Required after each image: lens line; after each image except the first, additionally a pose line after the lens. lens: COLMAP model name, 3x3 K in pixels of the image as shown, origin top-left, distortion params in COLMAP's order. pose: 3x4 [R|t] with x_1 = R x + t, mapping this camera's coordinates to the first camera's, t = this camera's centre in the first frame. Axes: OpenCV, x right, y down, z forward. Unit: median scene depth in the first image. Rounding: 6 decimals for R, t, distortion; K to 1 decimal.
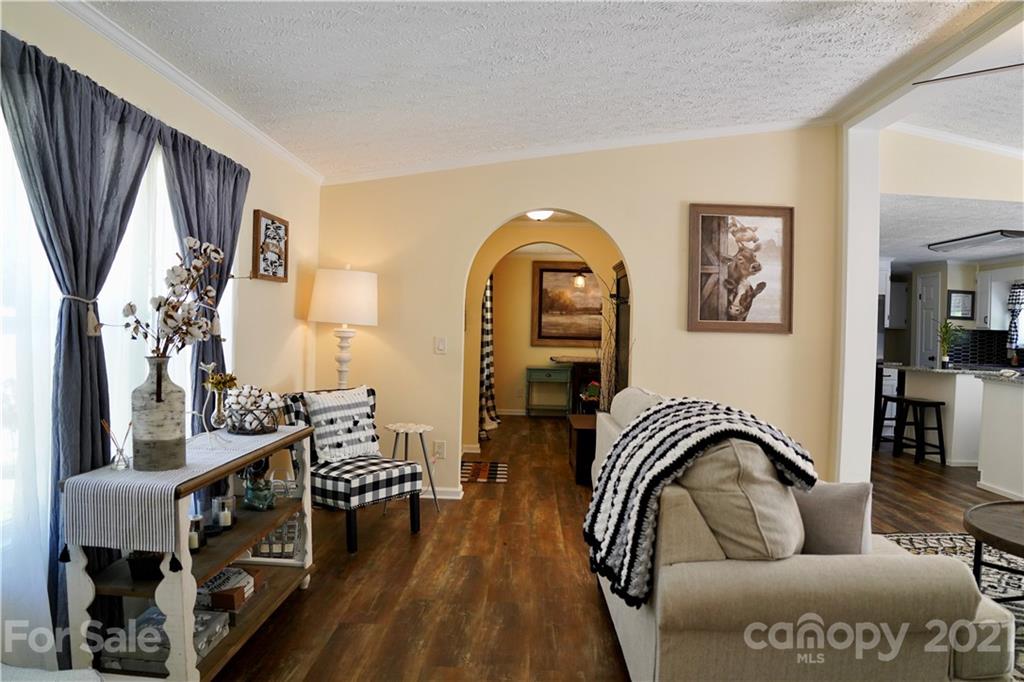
lens RADIAL K [[676.3, 0, 513.4], [0, 676.3, 337.9], [0, 0, 1]] dist [-0.138101, 0.042958]
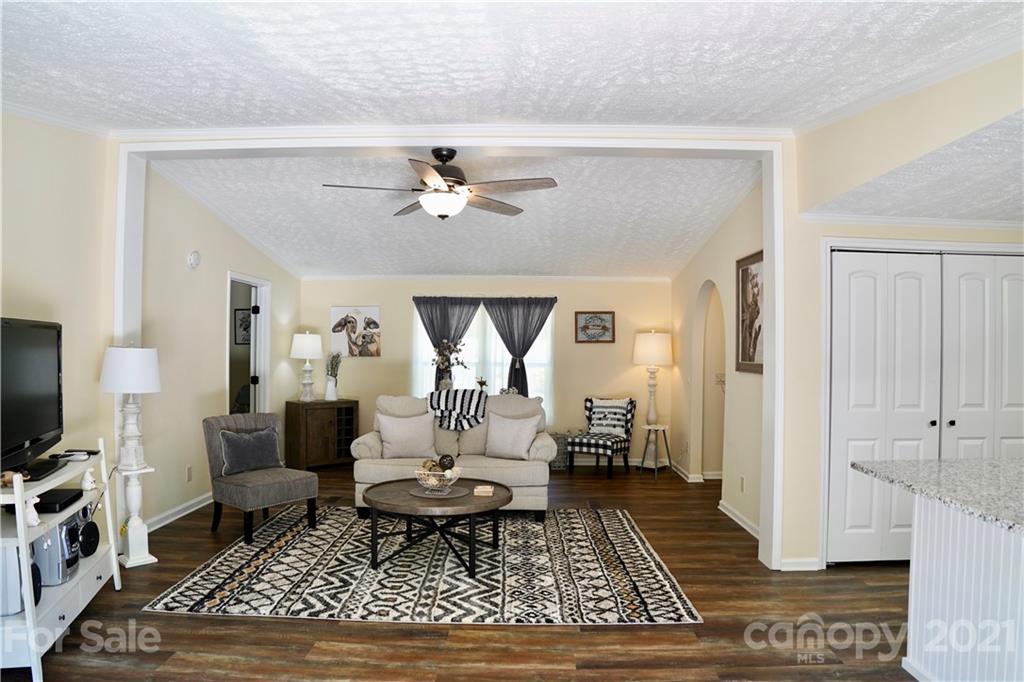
lens RADIAL K [[676.3, 0, 512.1], [0, 676.3, 337.3], [0, 0, 1]] dist [-0.138101, 0.042958]
pose [[-0.005625, -0.037951, -0.999264, 1.419579], [-0.023218, 0.999015, -0.037811, -0.015919], [0.999715, 0.022989, -0.006501, 0.616180]]
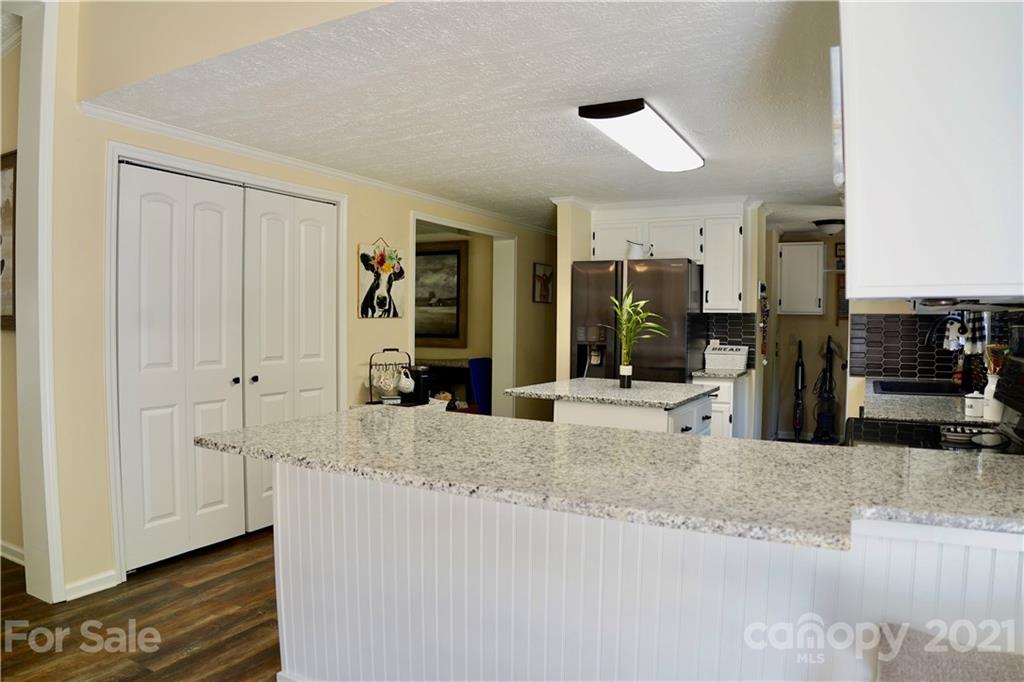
lens RADIAL K [[676.3, 0, 513.9], [0, 676.3, 341.1], [0, 0, 1]] dist [-0.138101, 0.042958]
pose [[0.887659, -0.003362, -0.460488, 1.193131], [0.008329, 0.999927, 0.008754, 0.003849], [0.460425, -0.011606, 0.887623, 0.644878]]
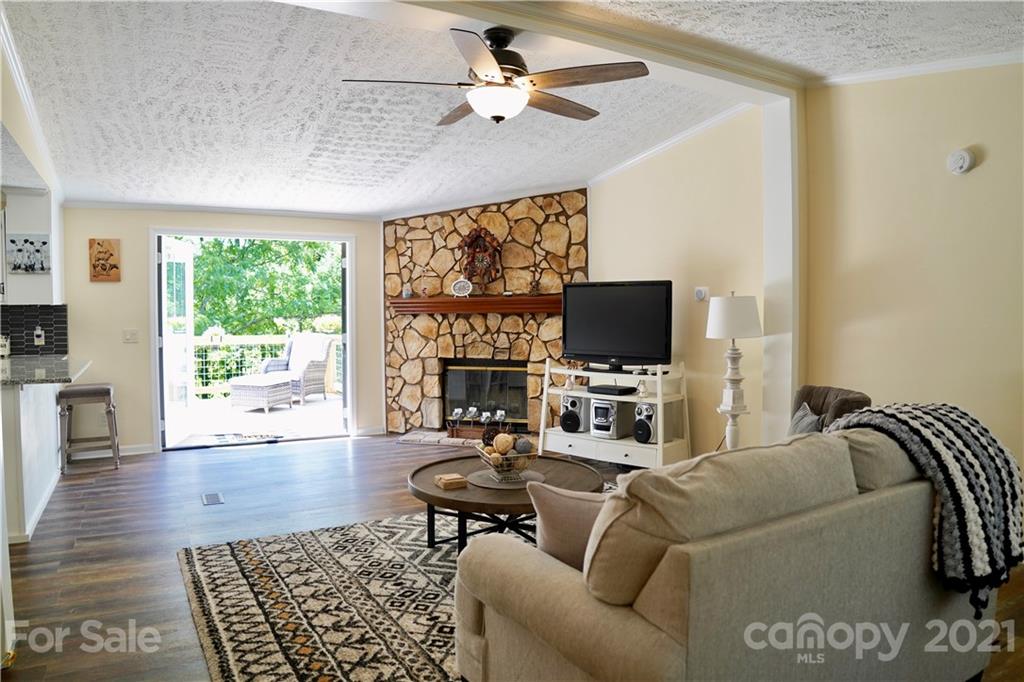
lens RADIAL K [[676.3, 0, 513.6], [0, 676.3, 340.7], [0, 0, 1]] dist [-0.138101, 0.042958]
pose [[-0.513347, -0.064418, 0.855760, -0.110789], [-0.000638, 0.997207, 0.074683, -0.032231], [-0.858181, 0.037792, -0.511955, 0.864401]]
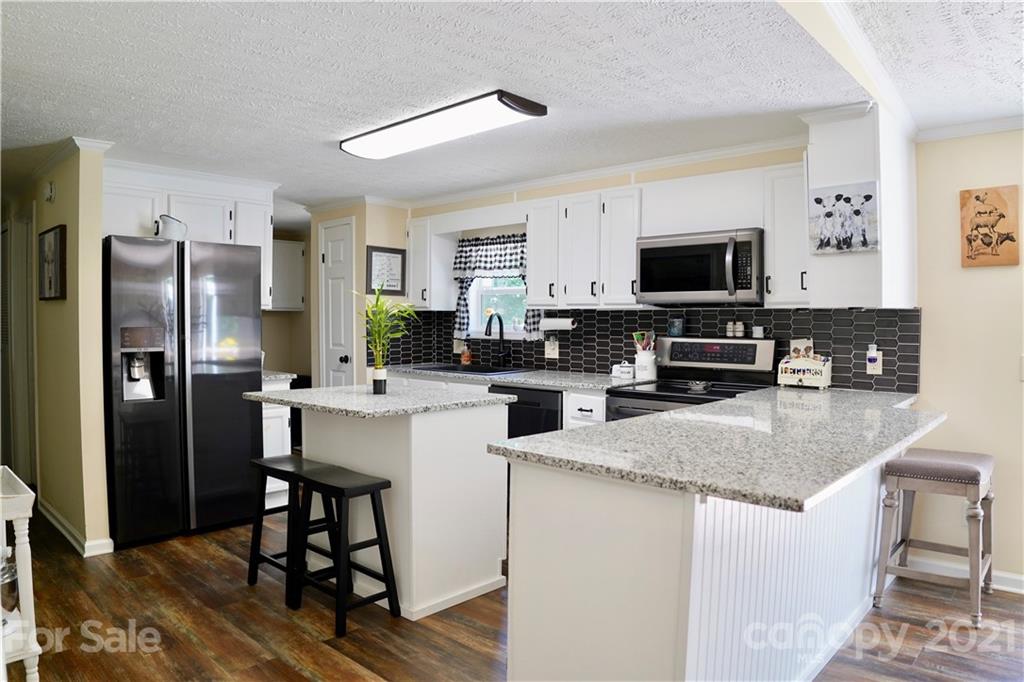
lens RADIAL K [[676.3, 0, 518.2], [0, 676.3, 341.4], [0, 0, 1]] dist [-0.138101, 0.042958]
pose [[0.659051, -0.047257, 0.750612, 0.519240], [0.023341, 0.998828, 0.042391, -0.014376], [-0.751736, -0.010418, 0.659382, 0.835324]]
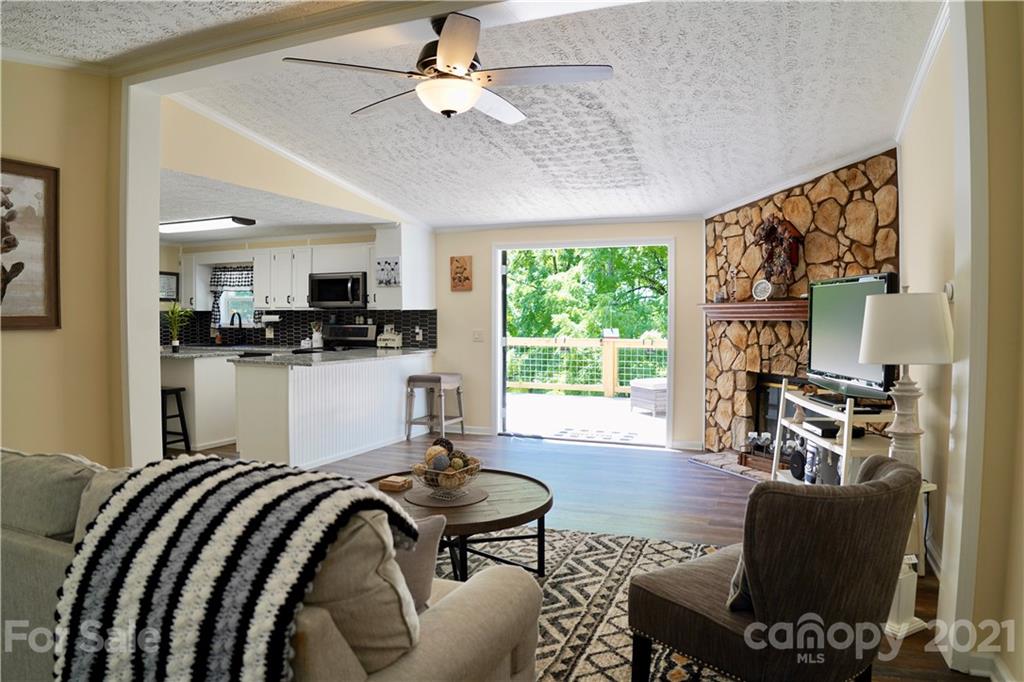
lens RADIAL K [[676.3, 0, 516.6], [0, 676.3, 340.0], [0, 0, 1]] dist [-0.138101, 0.042958]
pose [[0.362974, -0.059764, 0.929881, -0.090256], [0.021257, 0.998212, 0.055859, -0.023601], [-0.931557, -0.000509, 0.363596, 0.211035]]
